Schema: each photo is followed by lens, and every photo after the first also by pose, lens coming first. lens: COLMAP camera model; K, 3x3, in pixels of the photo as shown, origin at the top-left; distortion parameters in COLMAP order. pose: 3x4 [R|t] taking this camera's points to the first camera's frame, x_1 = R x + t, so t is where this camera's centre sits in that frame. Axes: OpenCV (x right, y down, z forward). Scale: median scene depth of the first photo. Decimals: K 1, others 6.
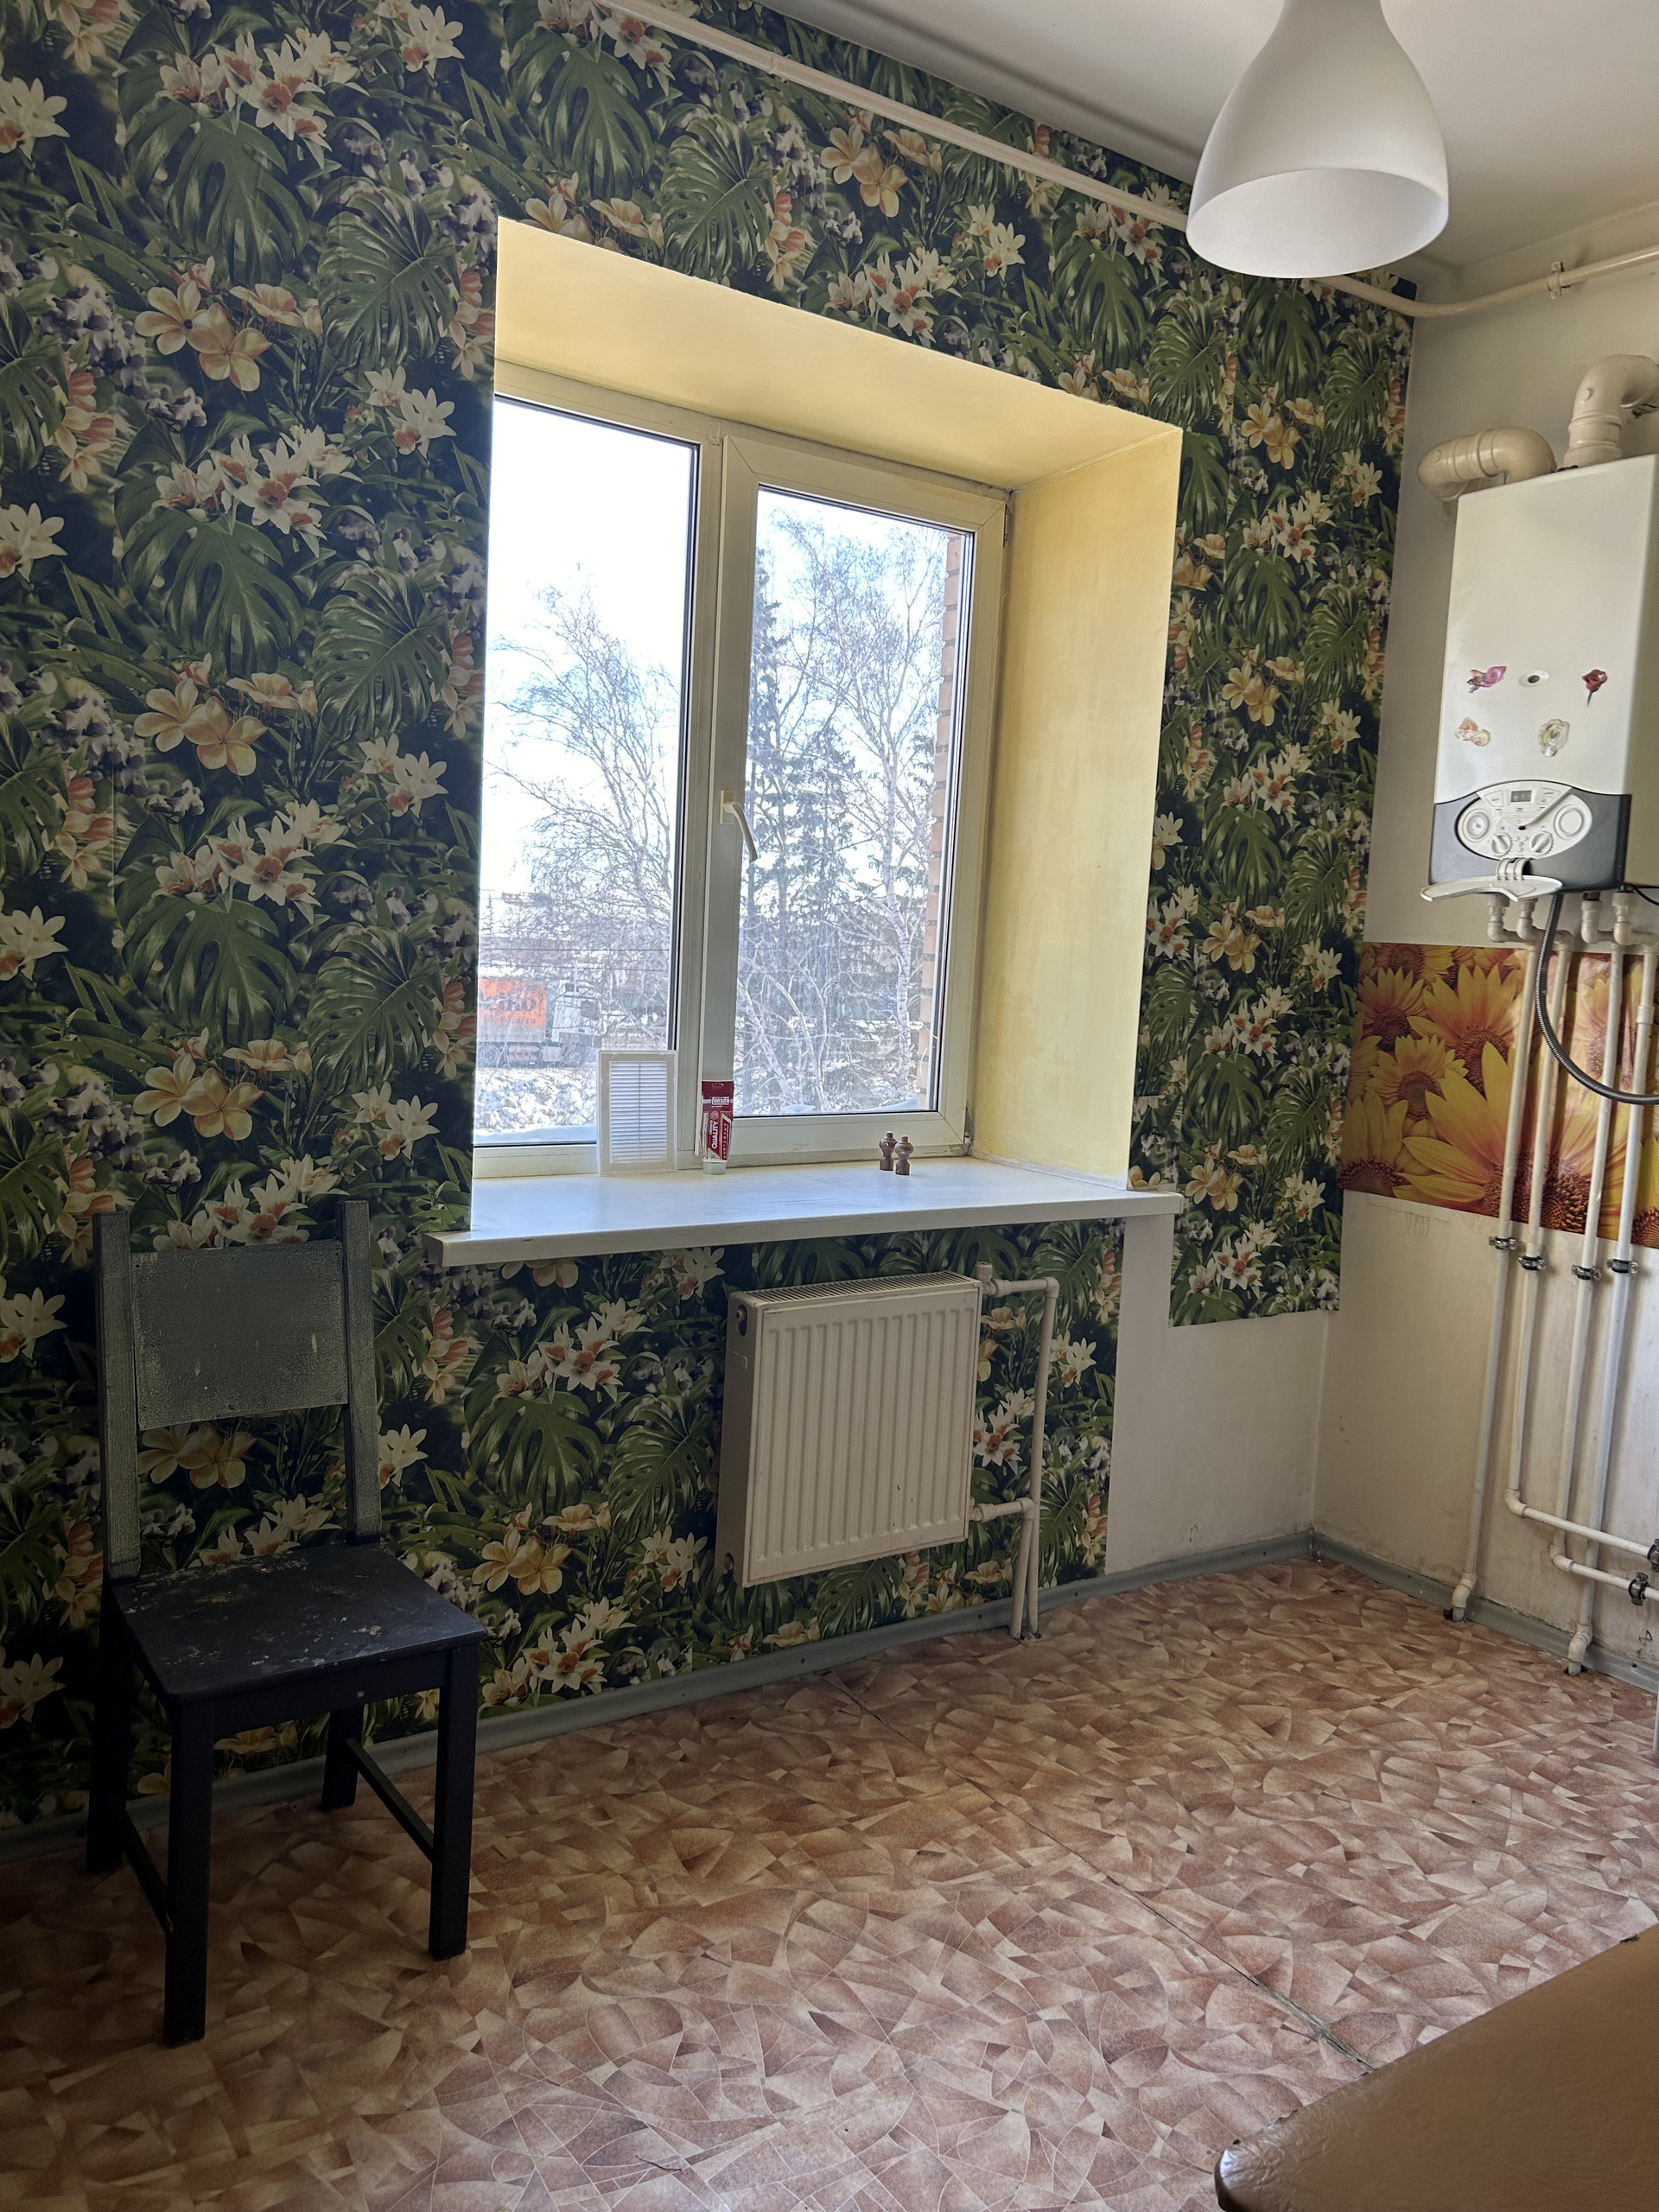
lens RADIAL K [[1691.7, 0, 843.1], [0, 1691.7, 1109.6], [0, 0, 1]] dist [0.084278, -0.087207]
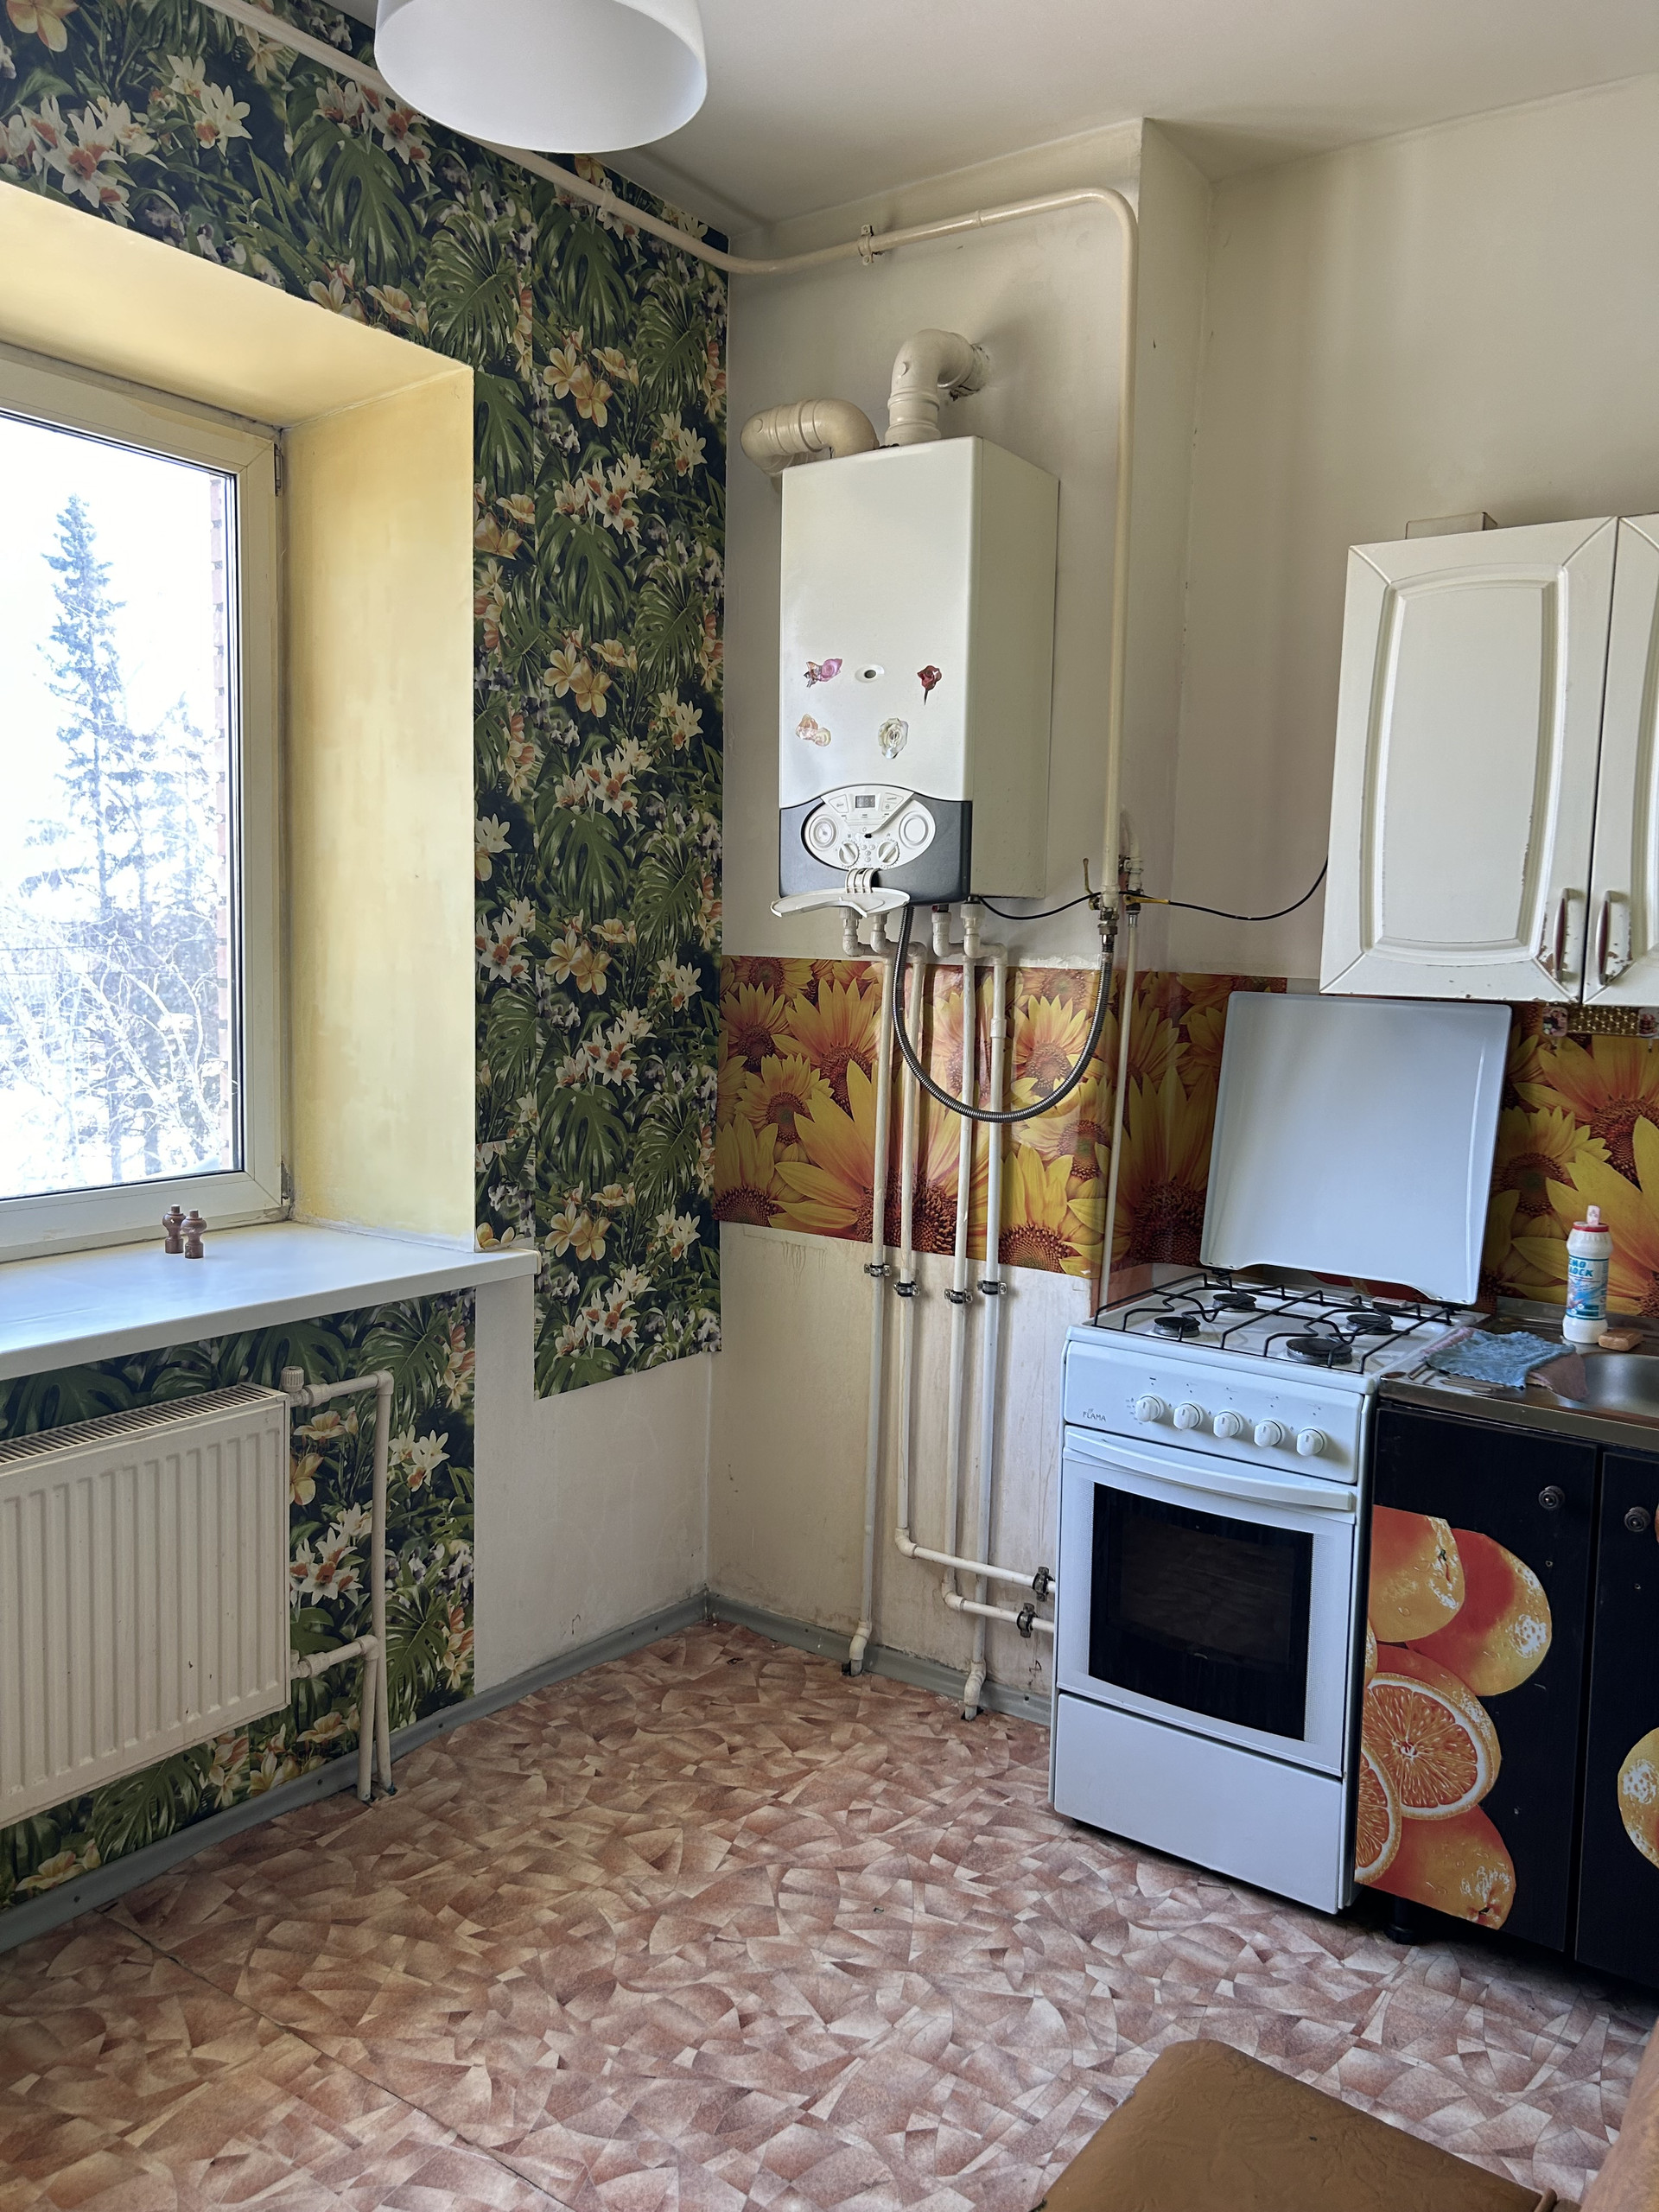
lens RADIAL K [[1686.1, 0, 829.4], [0, 1686.1, 1110.0], [0, 0, 1]] dist [0.082312, -0.065410]
pose [[0.943886, -0.062265, 0.324348, 0.064063], [0.058403, 0.998059, 0.021638, -0.033619], [-0.325066, -0.001481, 0.945690, 0.128350]]
